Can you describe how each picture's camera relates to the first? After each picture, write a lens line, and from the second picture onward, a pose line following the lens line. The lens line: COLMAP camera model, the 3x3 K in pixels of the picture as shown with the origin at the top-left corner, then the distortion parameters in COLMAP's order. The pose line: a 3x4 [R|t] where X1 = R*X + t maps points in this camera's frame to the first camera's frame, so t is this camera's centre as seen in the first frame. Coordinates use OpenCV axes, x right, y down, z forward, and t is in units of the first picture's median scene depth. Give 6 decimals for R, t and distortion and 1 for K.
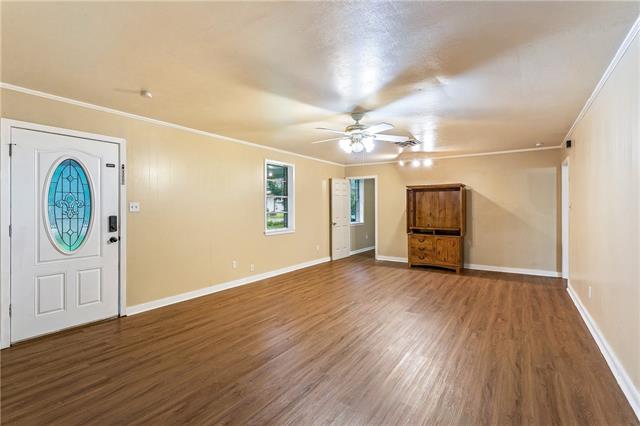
lens RADIAL K [[303.8, 0, 320.6], [0, 303.8, 208.7], [0, 0, 1]] dist [-0.000633, -0.000117]
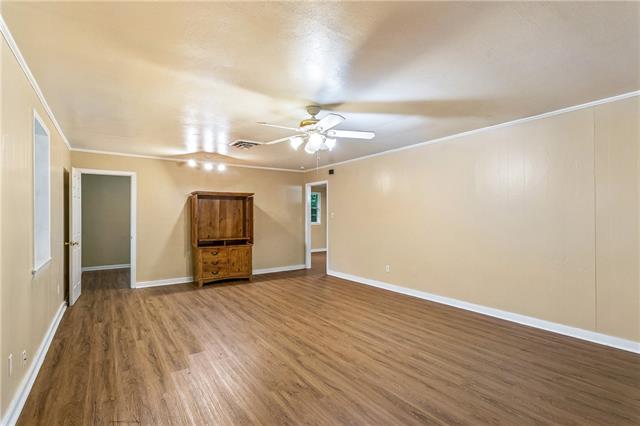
lens RADIAL K [[304.6, 0, 320.0], [0, 304.6, 213.0], [0, 0, 1]] dist [-0.001008, -0.000118]
pose [[0.369268, 0.010365, 0.929265, -0.442945], [0.005288, 0.999898, -0.013254, -0.000865], [-0.929308, 0.009809, 0.369176, 0.435044]]
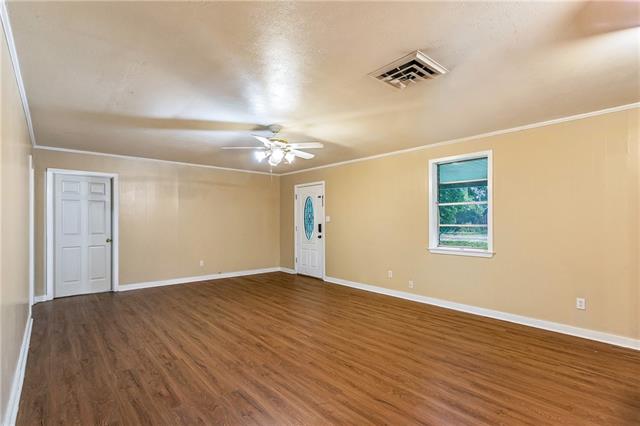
lens RADIAL K [[307.1, 0, 318.3], [0, 307.1, 222.6], [0, 0, 1]] dist [-0.000091, 0.000128]
pose [[-0.265987, 0.008029, -0.963943, 0.699847], [0.001128, 0.999967, 0.008018, 0.000169], [0.963976, 0.001045, -0.265987, 0.922714]]
